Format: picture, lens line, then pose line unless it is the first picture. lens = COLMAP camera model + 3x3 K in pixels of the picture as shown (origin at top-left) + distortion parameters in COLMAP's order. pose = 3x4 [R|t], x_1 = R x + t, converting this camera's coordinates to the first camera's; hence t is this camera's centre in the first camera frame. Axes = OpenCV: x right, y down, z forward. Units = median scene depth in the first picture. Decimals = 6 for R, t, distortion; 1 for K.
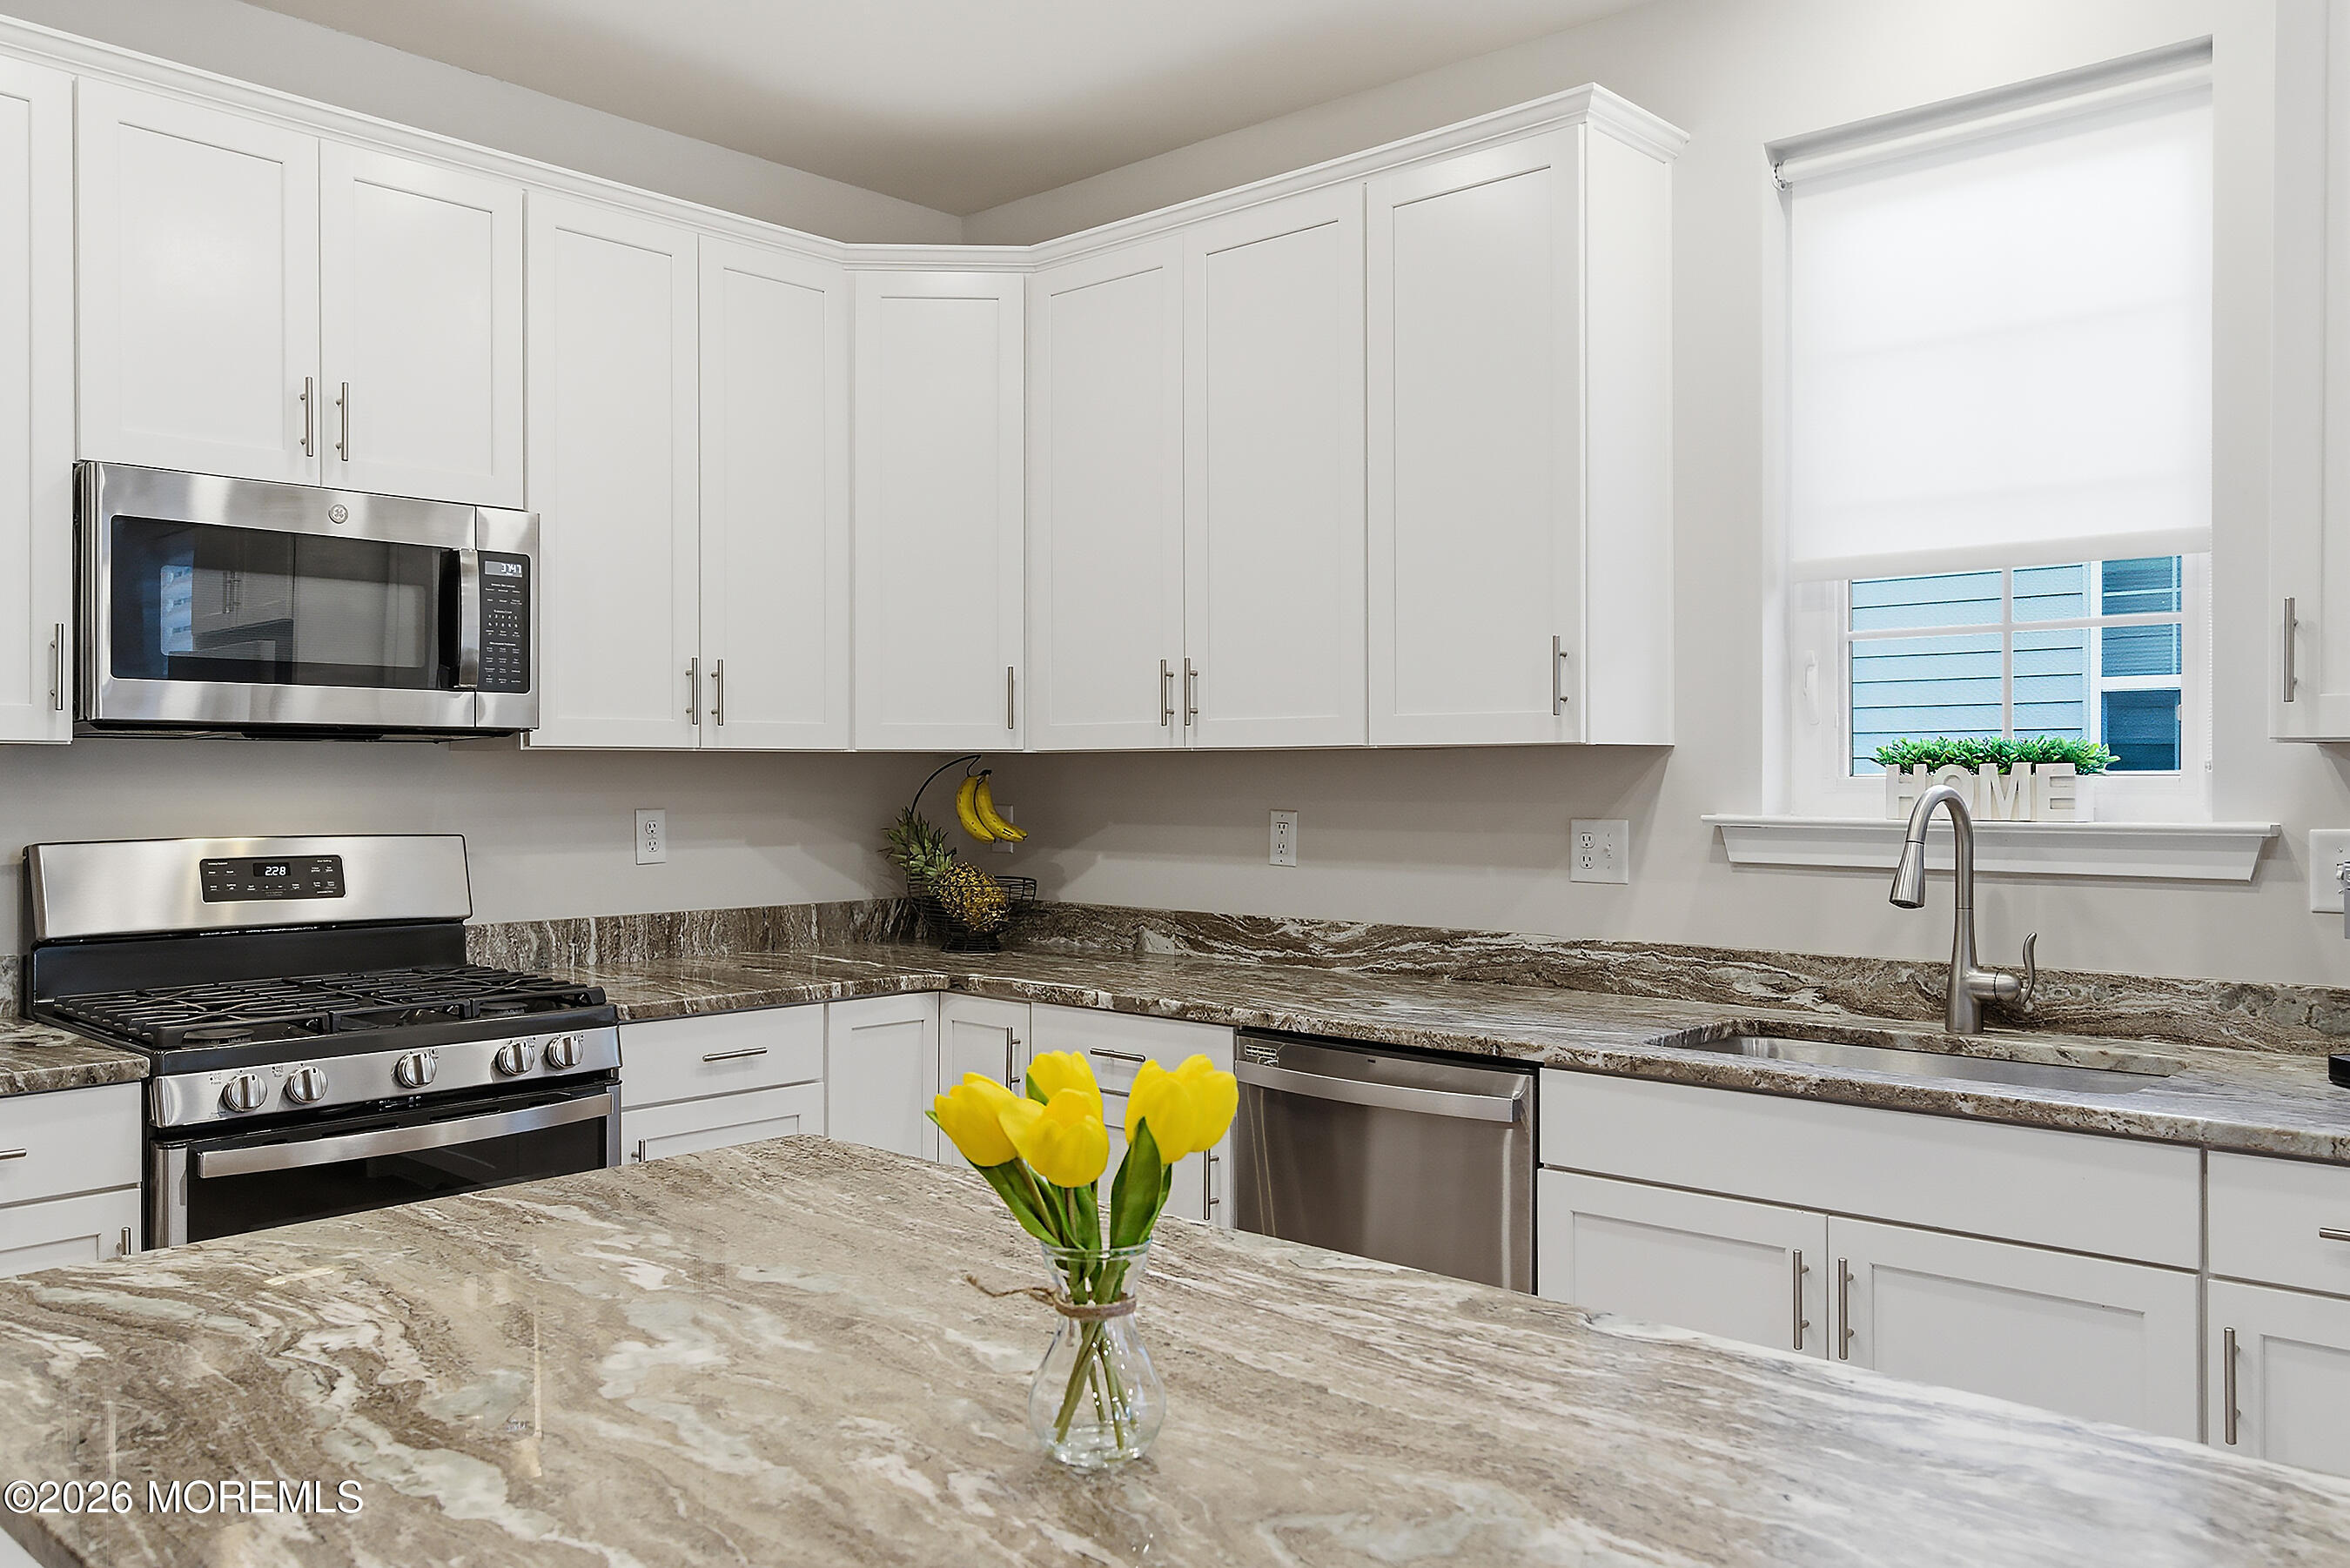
lens RADIAL K [[1809.0, 0, 1175.0], [0, 1809.0, 784.0], [0, 0, 1]] dist [-0.010344, -0.000661]
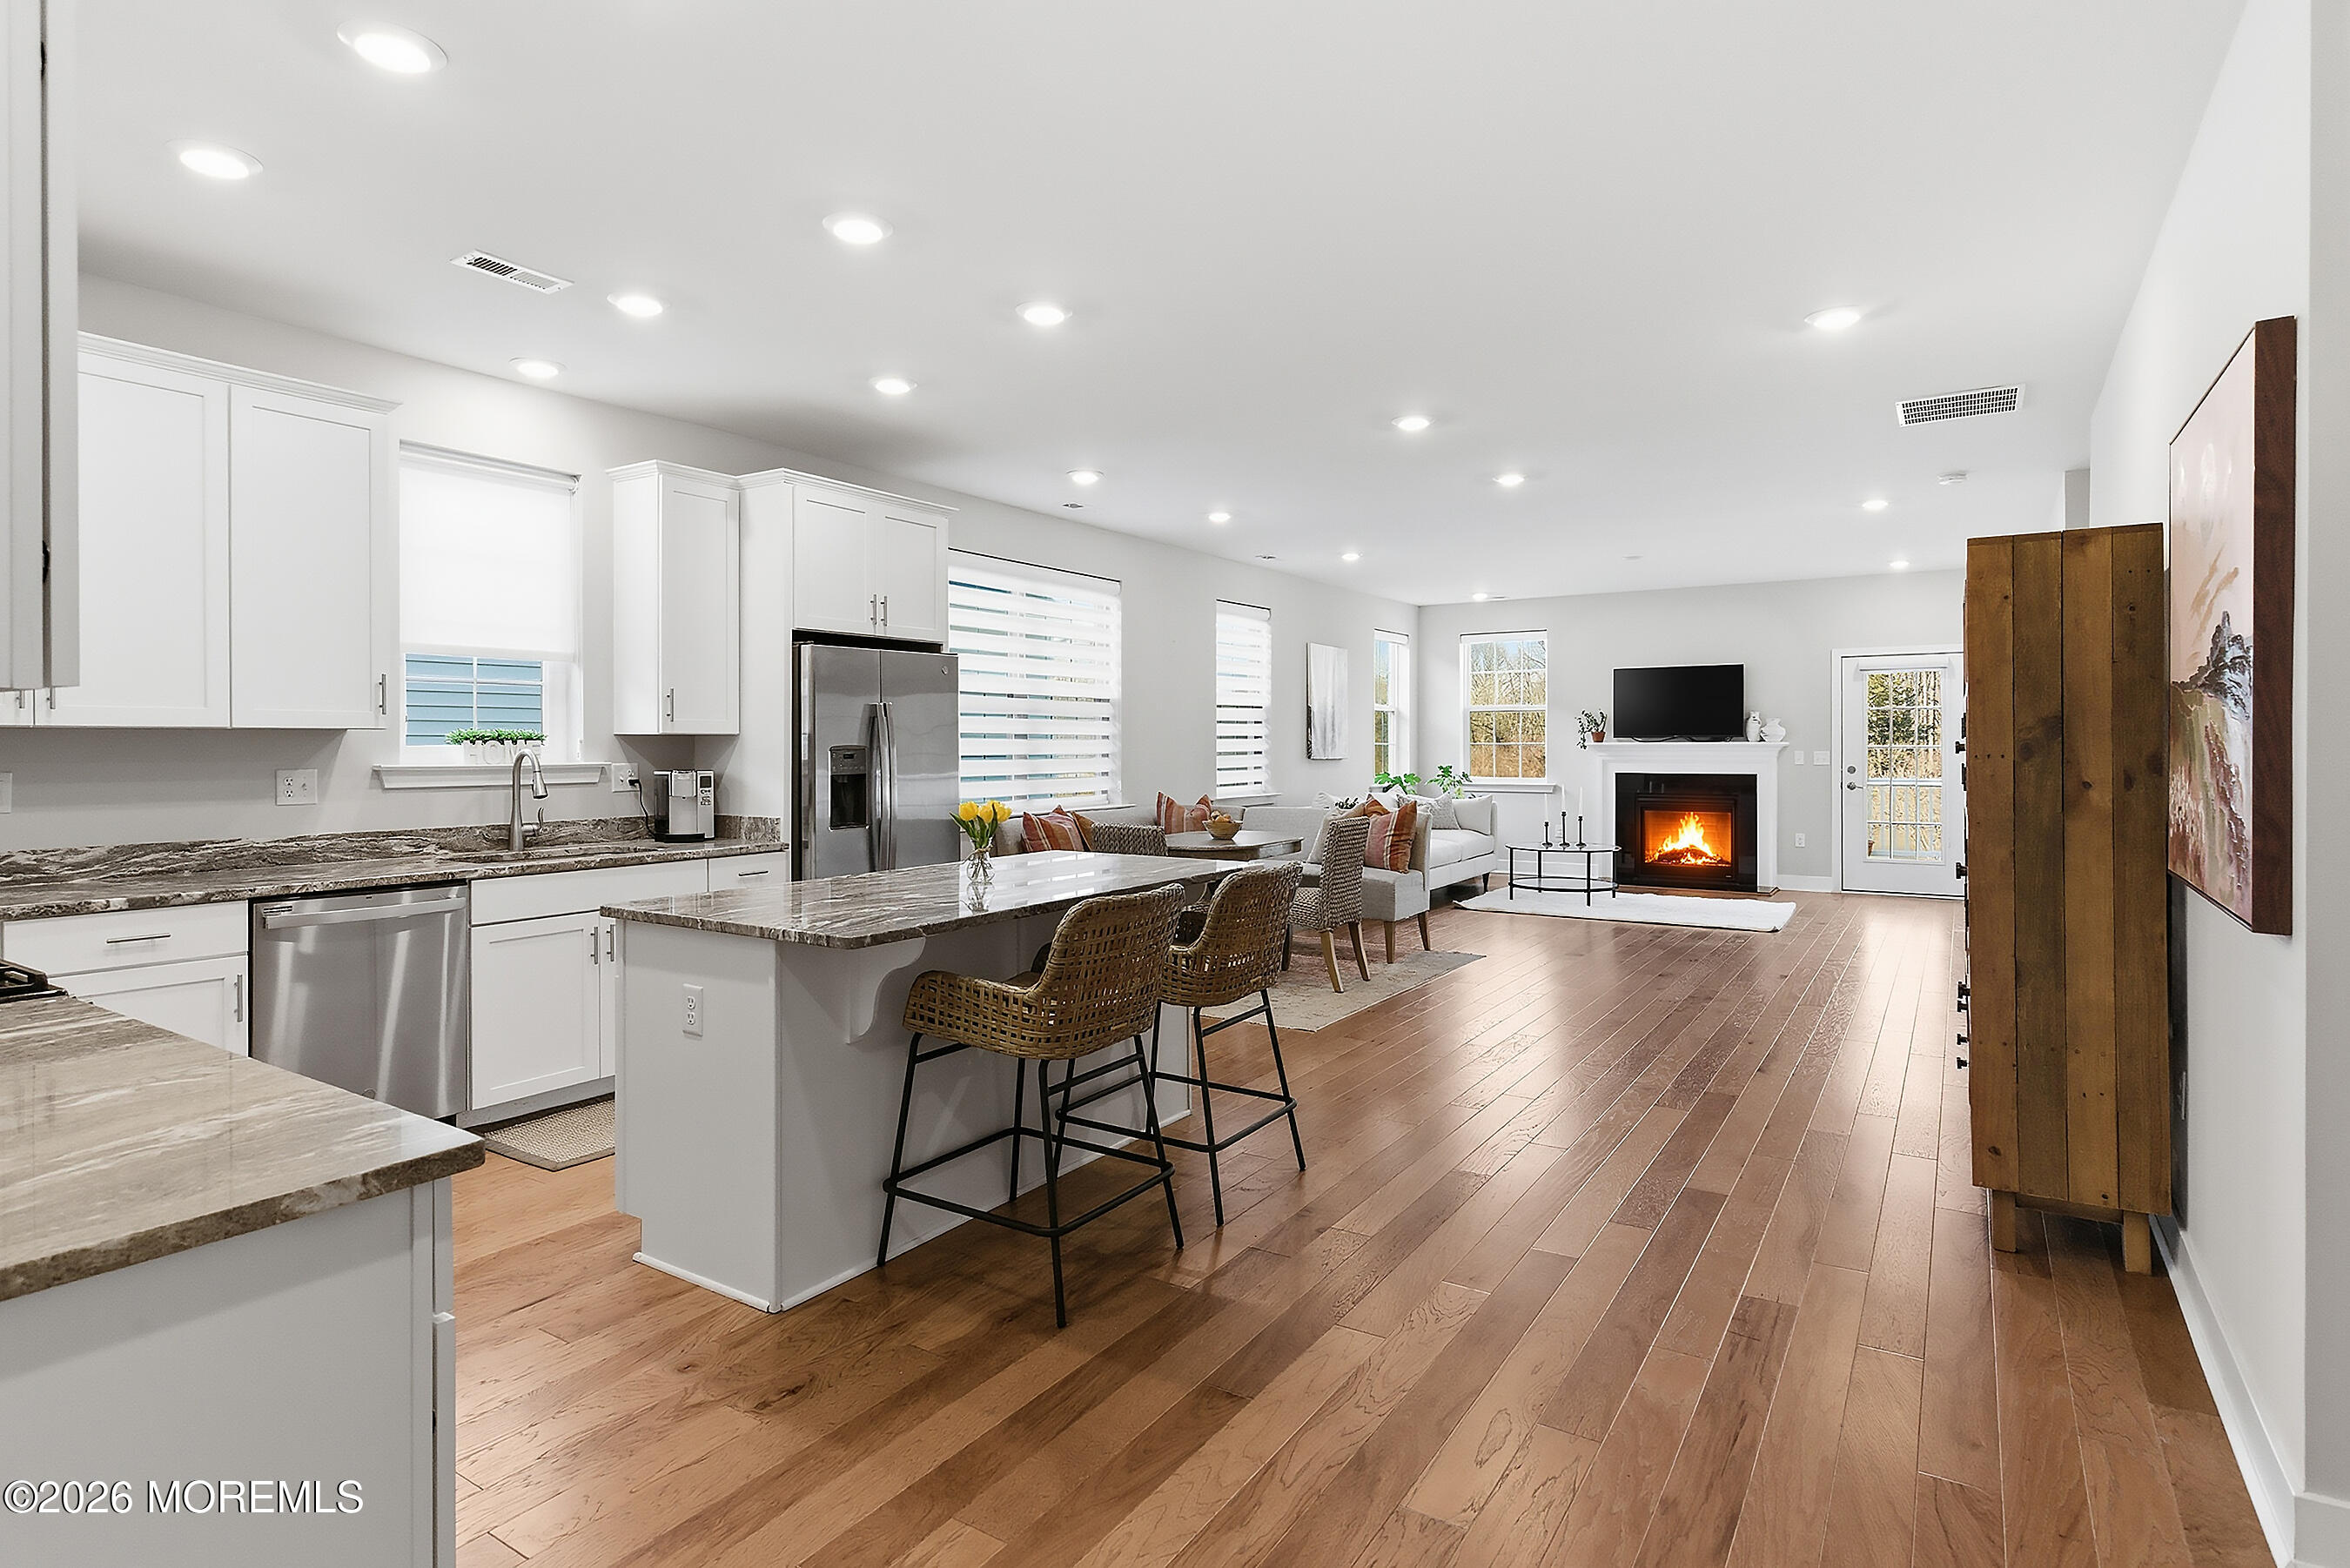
lens RADIAL K [[1212.4, 0, 1160.2], [0, 1212.4, 749.7], [0, 0, 1]] dist [0.002150, -0.000098]
pose [[-0.154828, -0.004897, 0.987929, -1.130707], [0.005579, 0.999967, 0.005831, -0.002709], [-0.987926, 0.006414, -0.154796, 0.342554]]
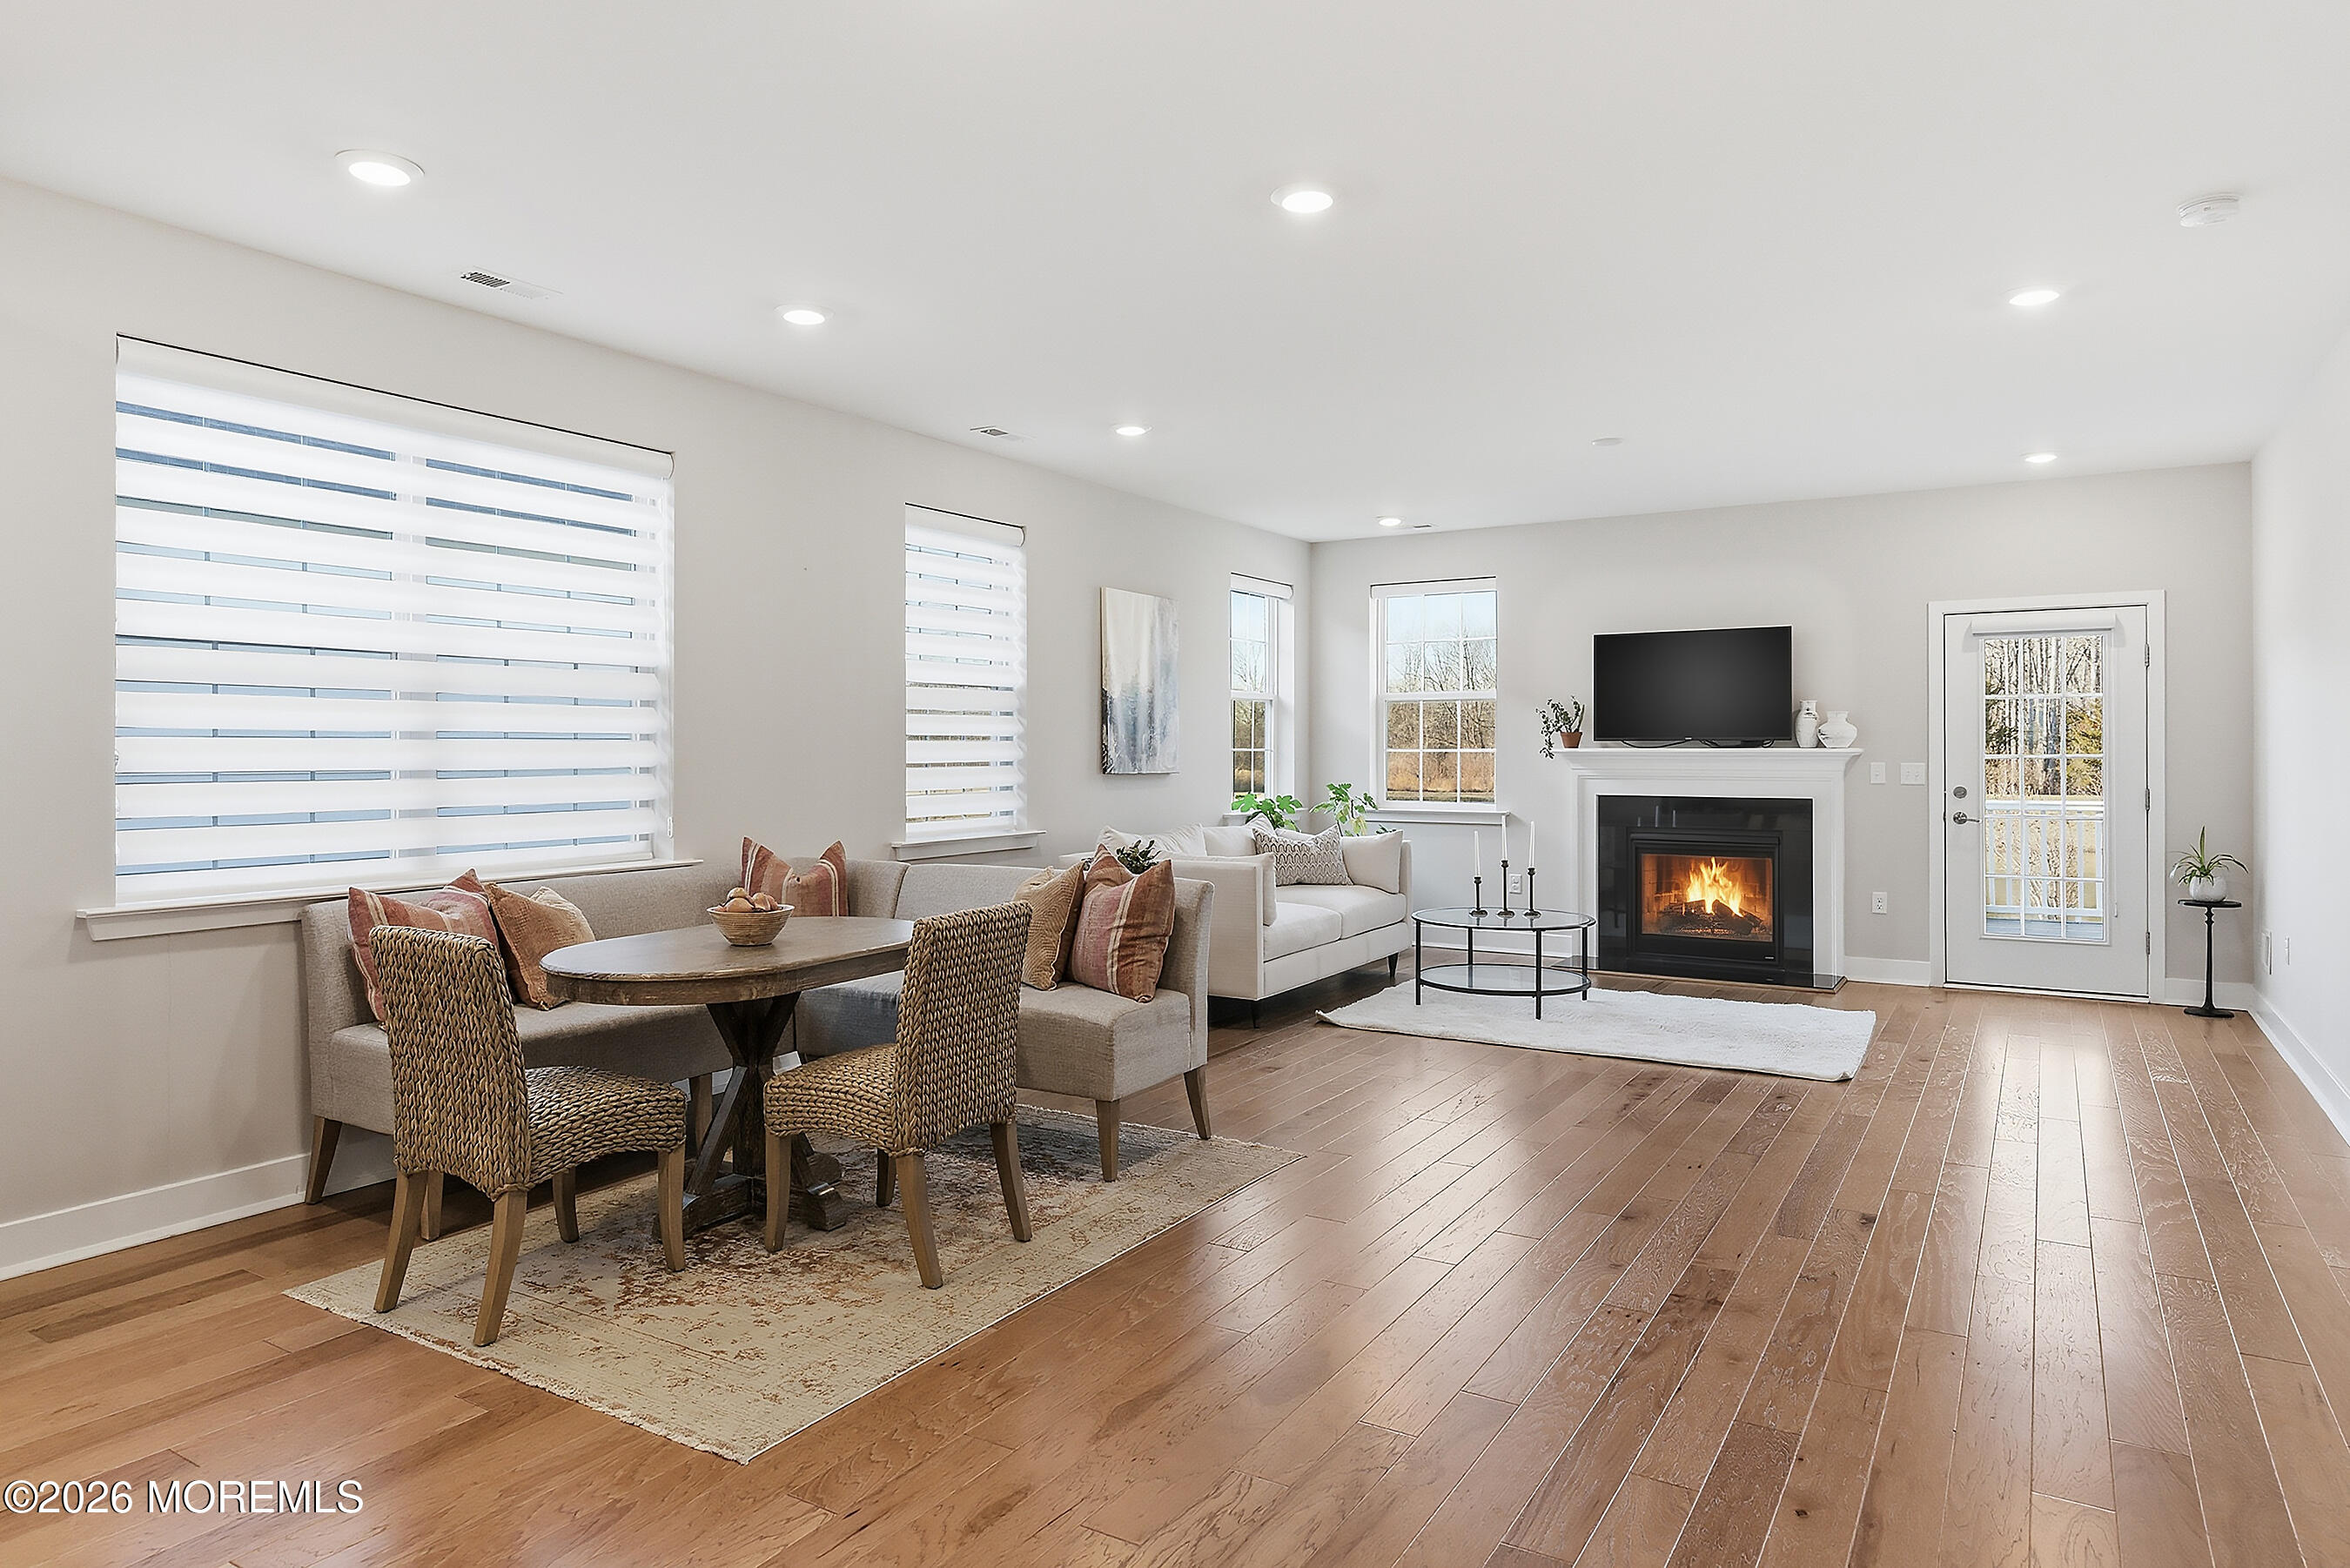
lens RADIAL K [[1411.7, 0, 1166.7], [0, 1411.7, 742.2], [0, 0, 1]] dist [0.002819, -0.000455]
pose [[-0.183566, 0.003807, 0.983000, -0.340872], [0.003586, 0.999988, -0.003203, -0.001696], [-0.983001, 0.002937, -0.183578, -0.210015]]
